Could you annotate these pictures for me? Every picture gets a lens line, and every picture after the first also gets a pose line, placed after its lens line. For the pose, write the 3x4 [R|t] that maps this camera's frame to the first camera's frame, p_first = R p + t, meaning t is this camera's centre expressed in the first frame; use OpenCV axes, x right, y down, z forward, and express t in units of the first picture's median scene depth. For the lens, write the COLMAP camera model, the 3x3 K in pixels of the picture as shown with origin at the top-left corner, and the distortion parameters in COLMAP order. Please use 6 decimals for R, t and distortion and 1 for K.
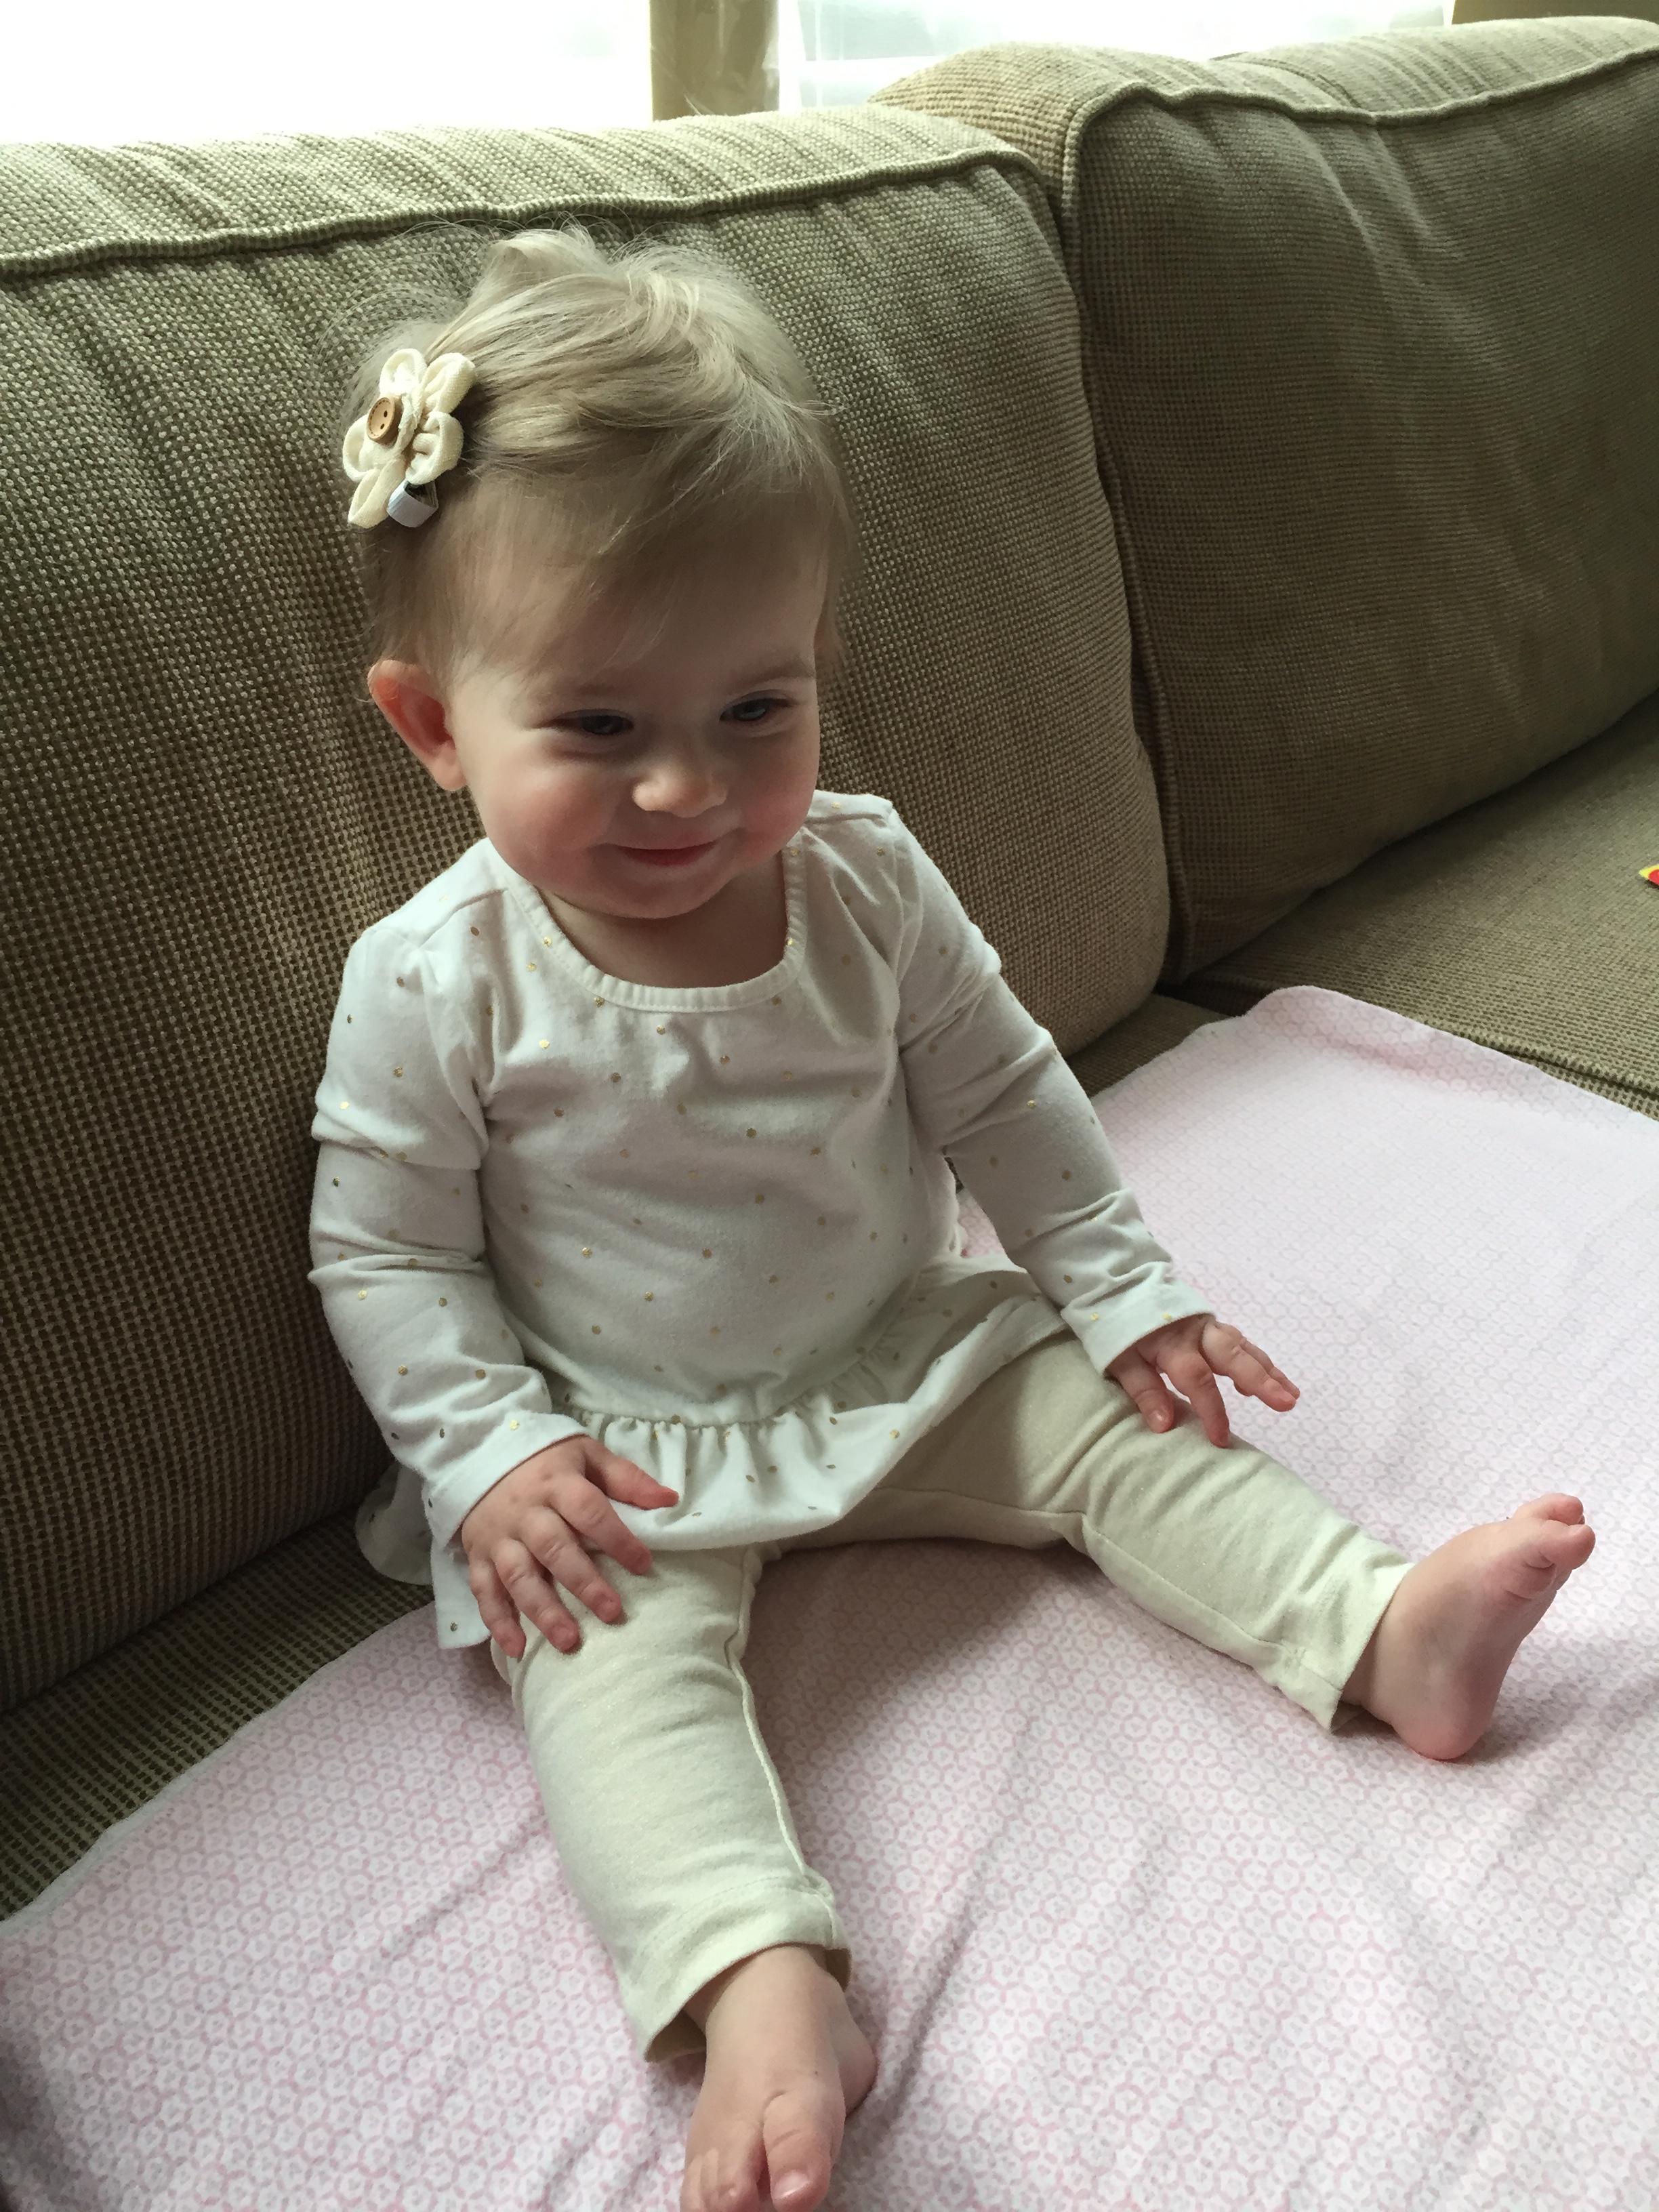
lens RADIAL K [[1887.7, 0, 827.7], [0, 1887.7, 1221.7], [0, 0, 1]] dist [0.050692, -0.107602]
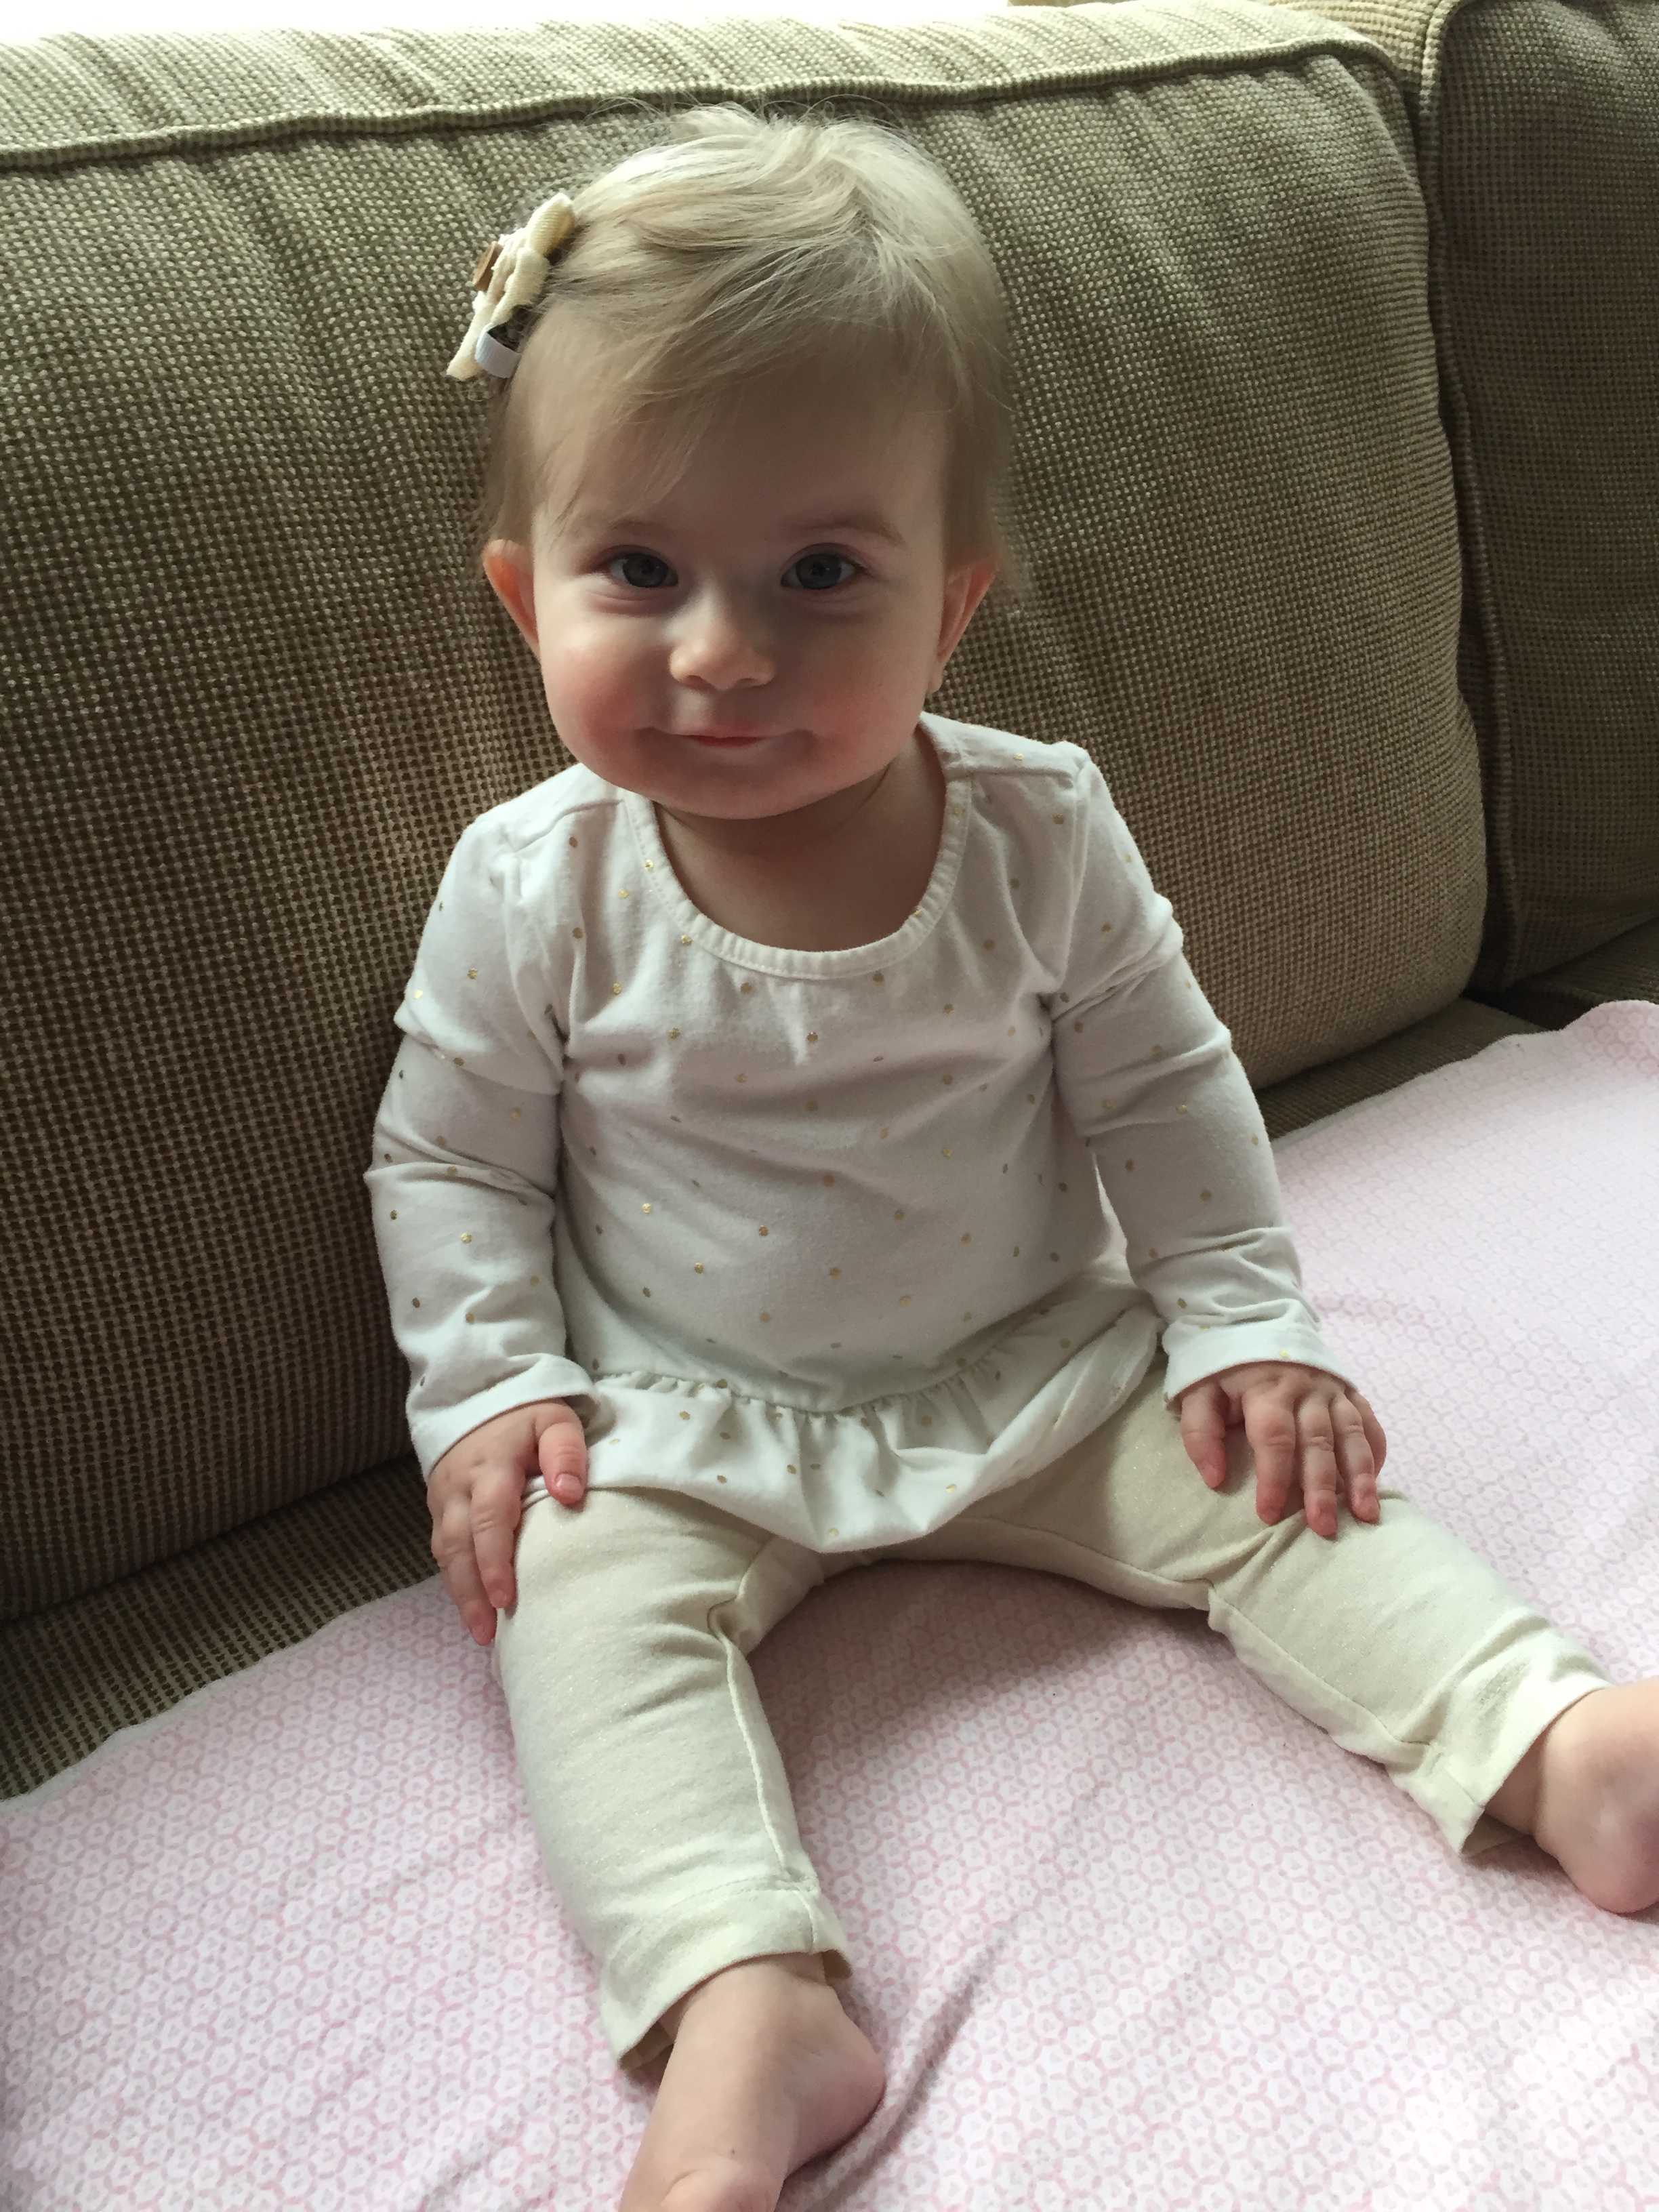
lens RADIAL K [[1887.7, 0, 827.7], [0, 1887.7, 1221.7], [0, 0, 1]] dist [0.050692, -0.107602]
pose [[0.967677, 0.103800, -0.229841, 0.165268], [-0.105404, 0.994415, 0.005323, 0.014770], [0.229110, 0.019076, 0.973214, 0.125263]]
